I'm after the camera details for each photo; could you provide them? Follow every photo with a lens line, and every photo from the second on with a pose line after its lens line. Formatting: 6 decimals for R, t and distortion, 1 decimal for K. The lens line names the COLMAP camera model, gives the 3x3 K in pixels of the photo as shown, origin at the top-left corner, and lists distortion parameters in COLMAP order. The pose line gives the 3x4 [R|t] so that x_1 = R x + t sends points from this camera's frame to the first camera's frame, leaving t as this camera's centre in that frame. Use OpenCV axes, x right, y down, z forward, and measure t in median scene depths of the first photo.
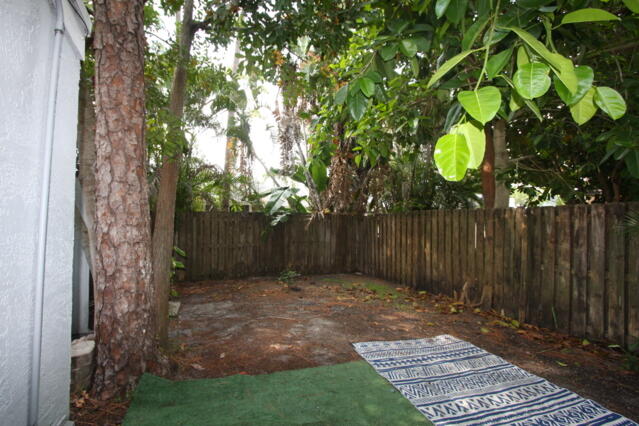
lens RADIAL K [[297.8, 0, 307.7], [0, 297.8, 215.1], [0, 0, 1]] dist [-0.010855, 0.001986]
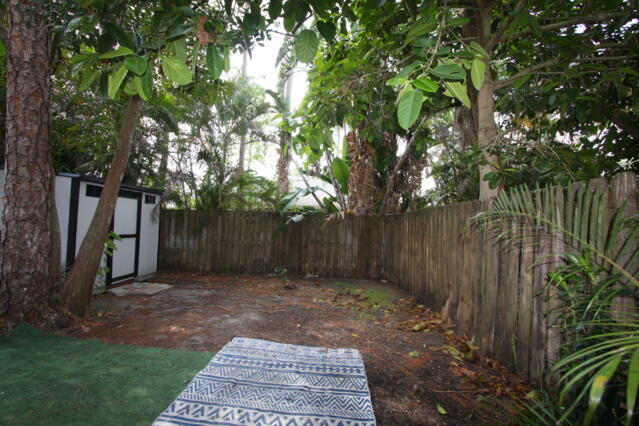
lens RADIAL K [[297.8, 0, 315.7], [0, 297.8, 216.6], [0, 0, 1]] dist [-0.010855, 0.001986]
pose [[0.925157, 0.008631, -0.379486, 0.763889], [-0.017745, 0.999632, -0.020525, 0.055901], [0.379169, 0.025723, 0.924970, 0.197669]]
